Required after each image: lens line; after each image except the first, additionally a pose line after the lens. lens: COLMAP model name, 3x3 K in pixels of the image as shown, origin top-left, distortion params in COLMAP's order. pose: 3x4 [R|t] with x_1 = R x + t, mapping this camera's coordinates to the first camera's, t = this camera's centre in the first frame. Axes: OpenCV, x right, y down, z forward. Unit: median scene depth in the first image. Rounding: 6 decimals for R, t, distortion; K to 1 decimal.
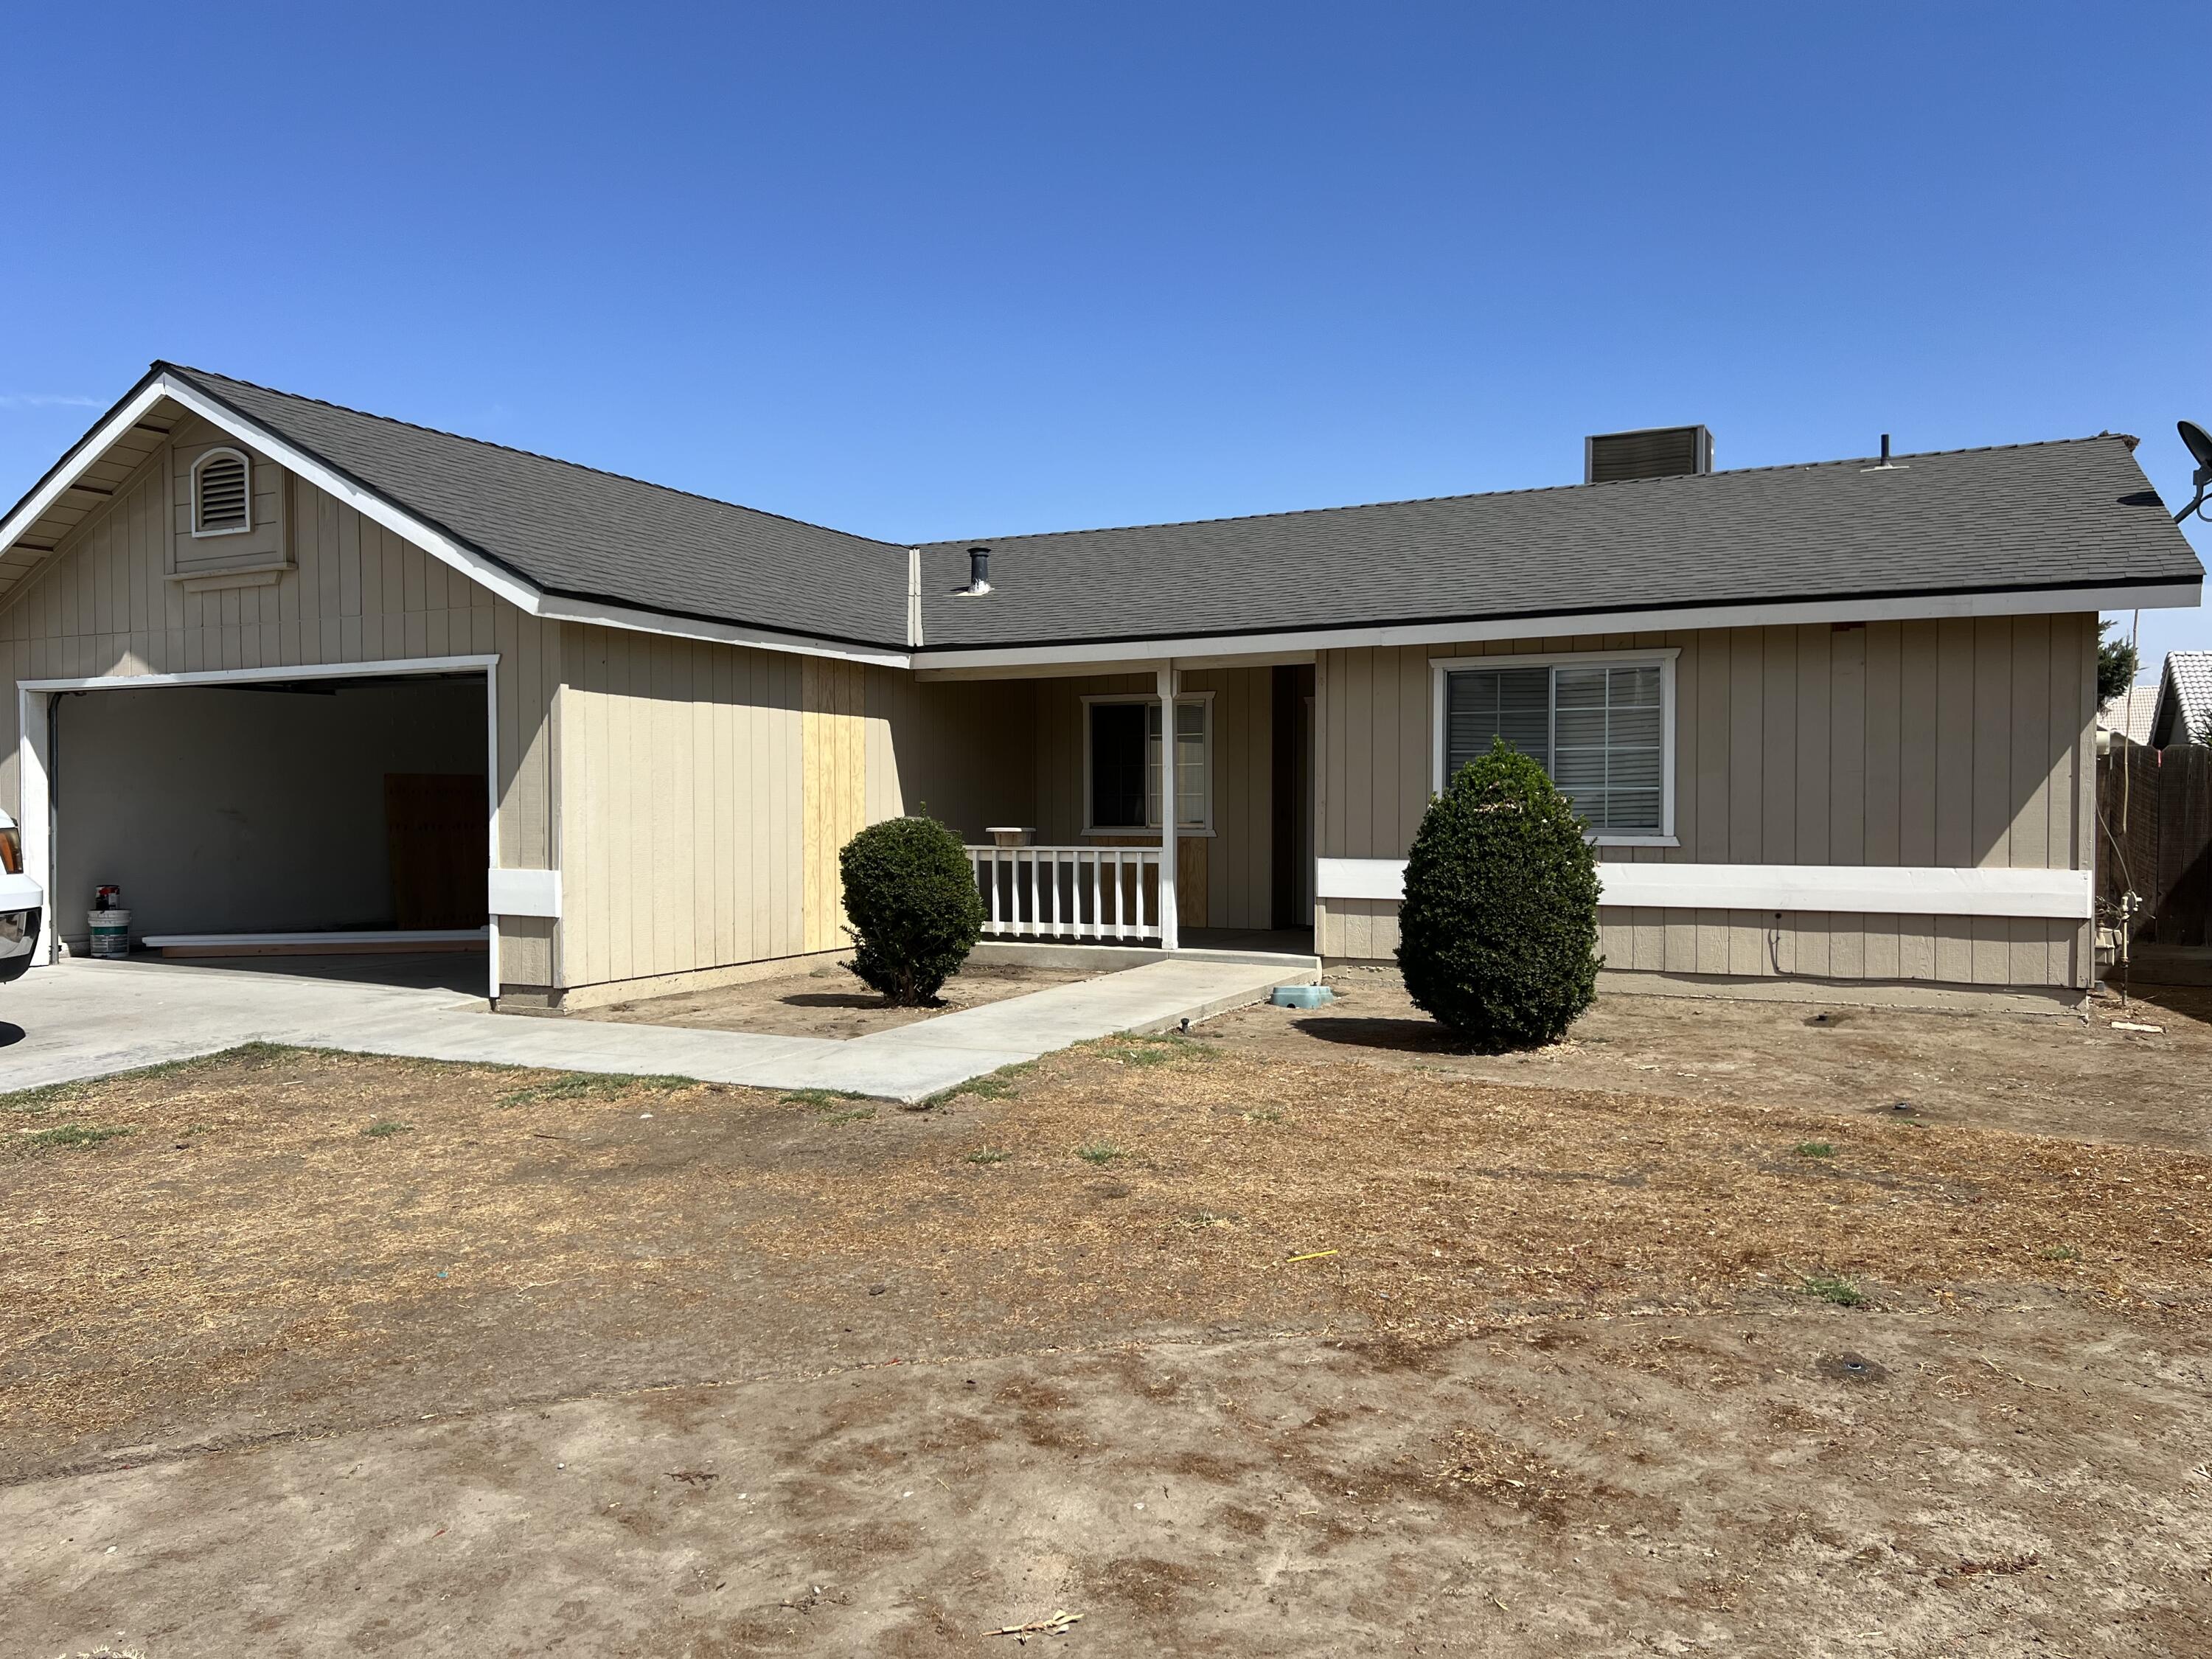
lens RADIAL K [[1653.2, 0, 1111.1], [0, 1653.2, 842.0], [0, 0, 1]] dist [0.067884, -0.078831]
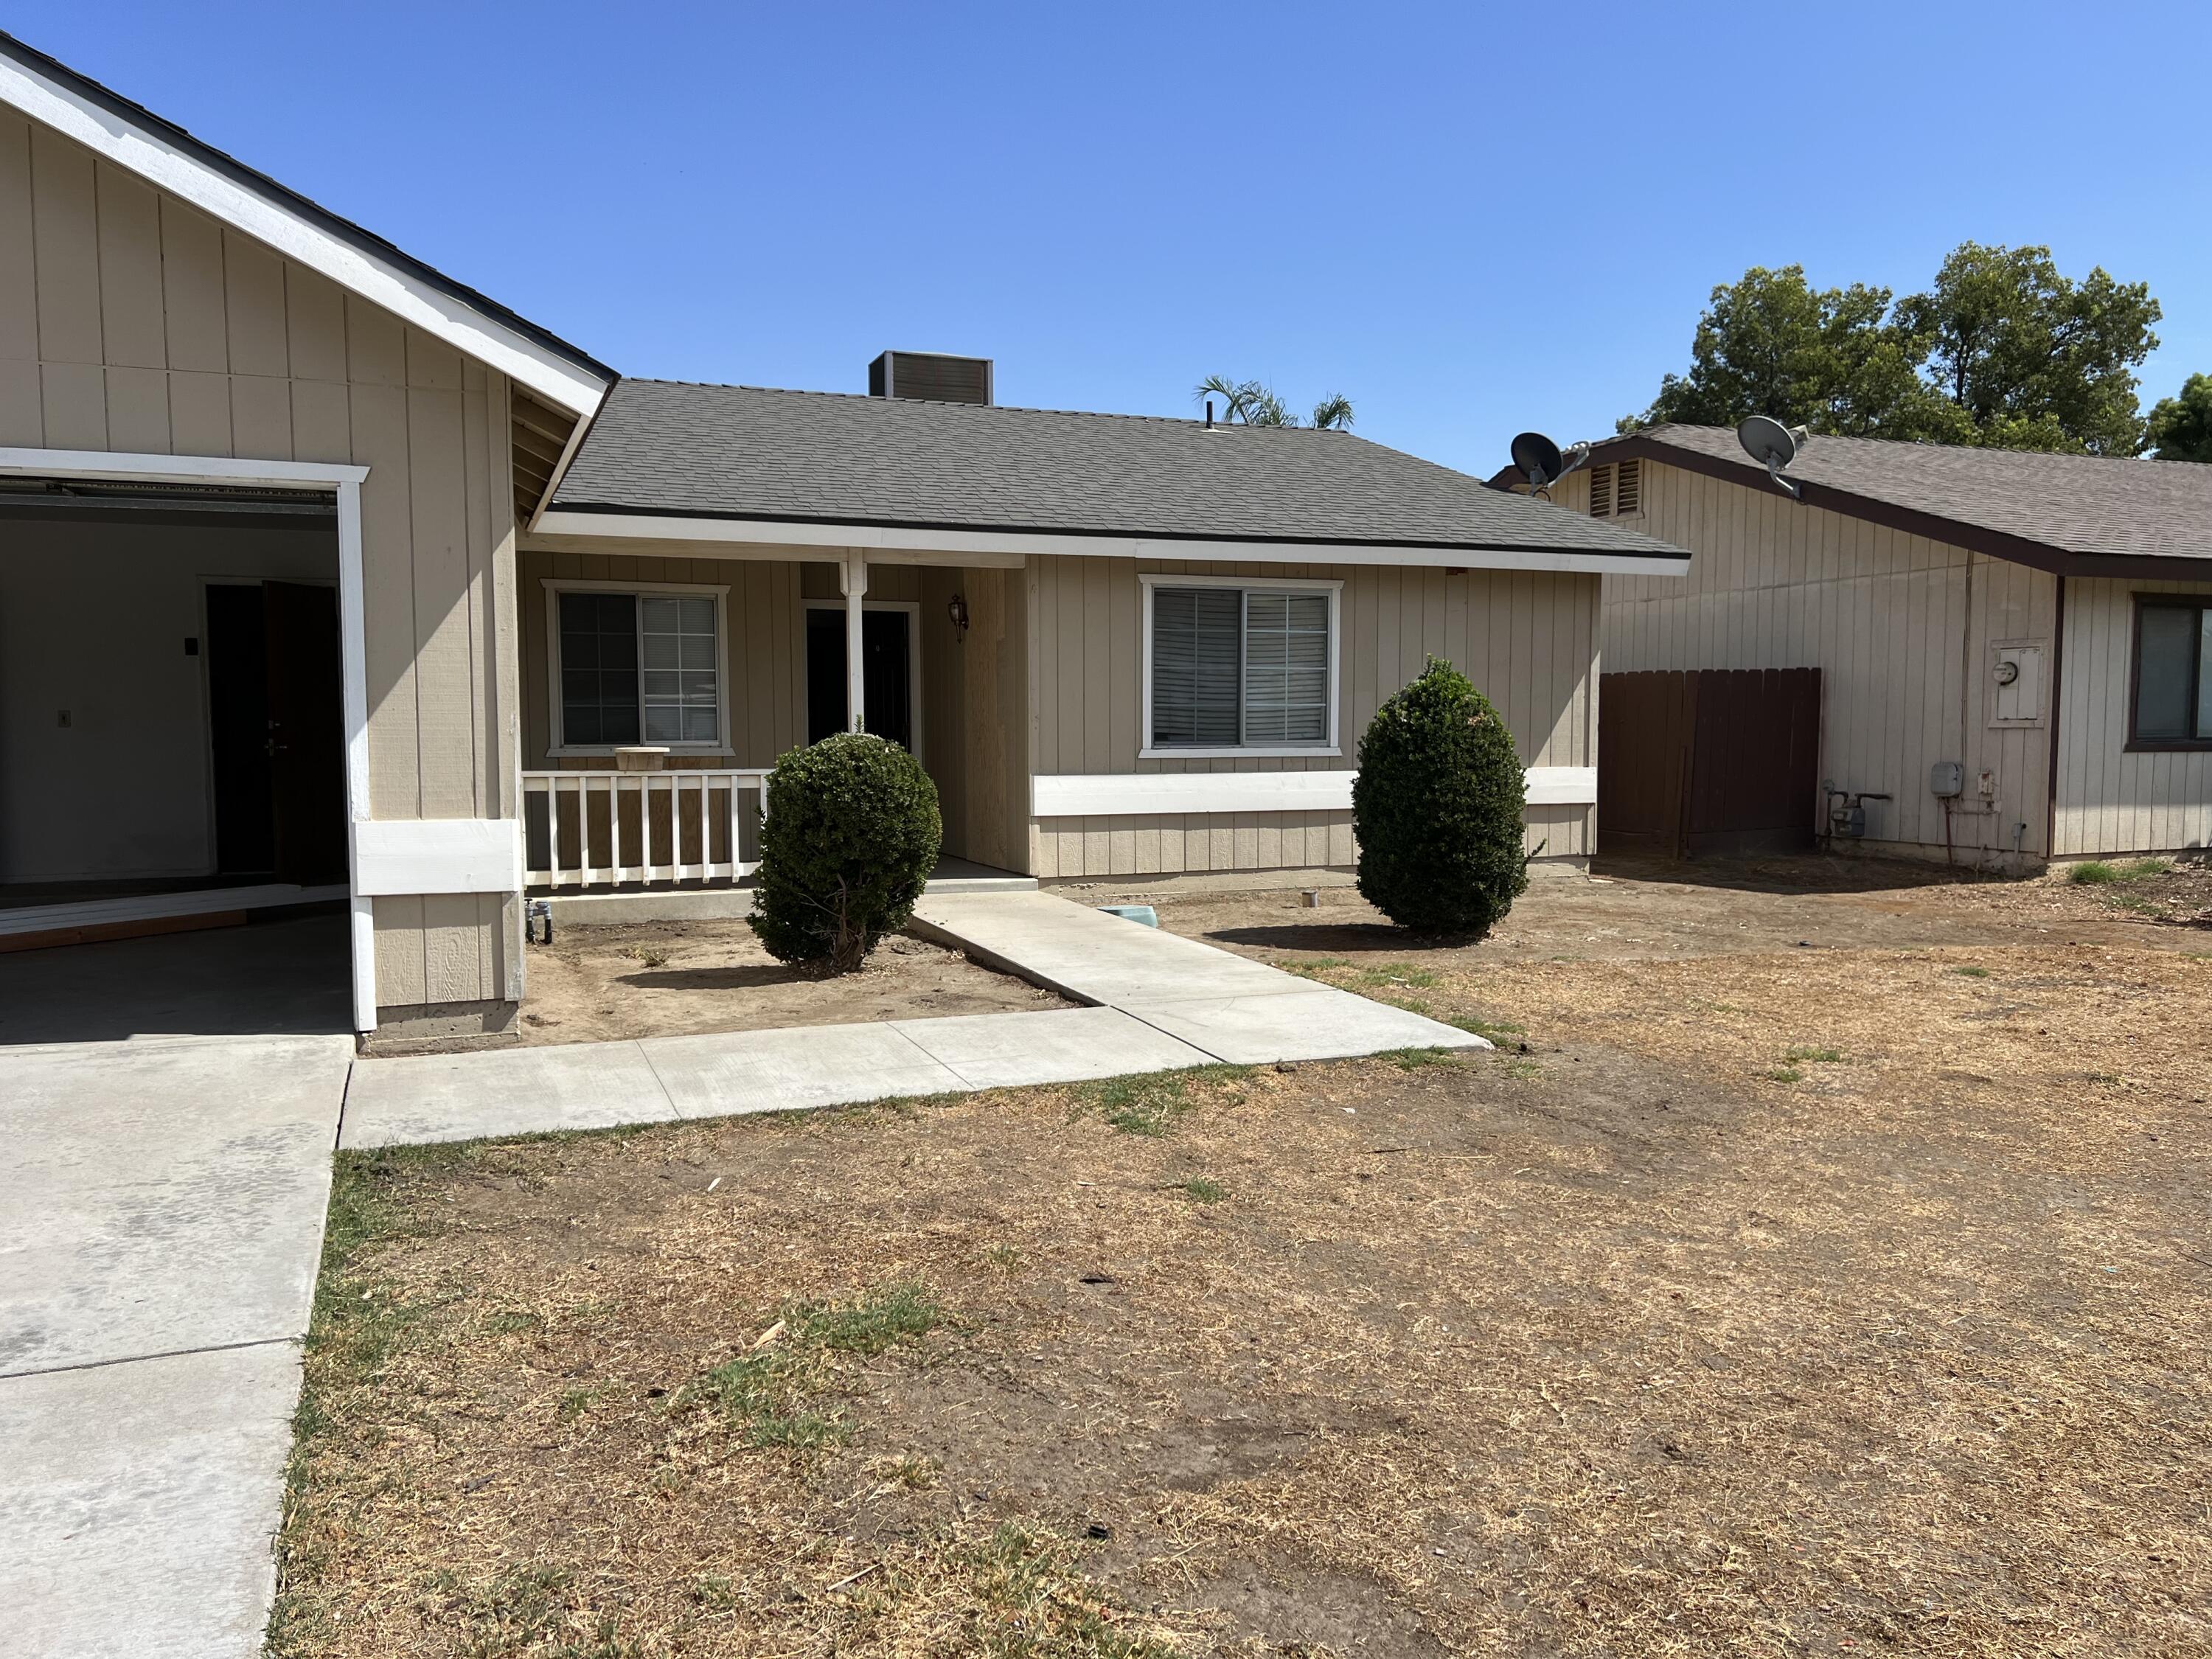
lens RADIAL K [[1653.2, 0, 1111.1], [0, 1653.2, 842.0], [0, 0, 1]] dist [0.067884, -0.078831]
pose [[0.660580, -0.054685, 0.748762, -0.610491], [0.018271, 0.998219, 0.056785, -0.005745], [-0.750533, -0.023830, 0.660403, 0.368284]]
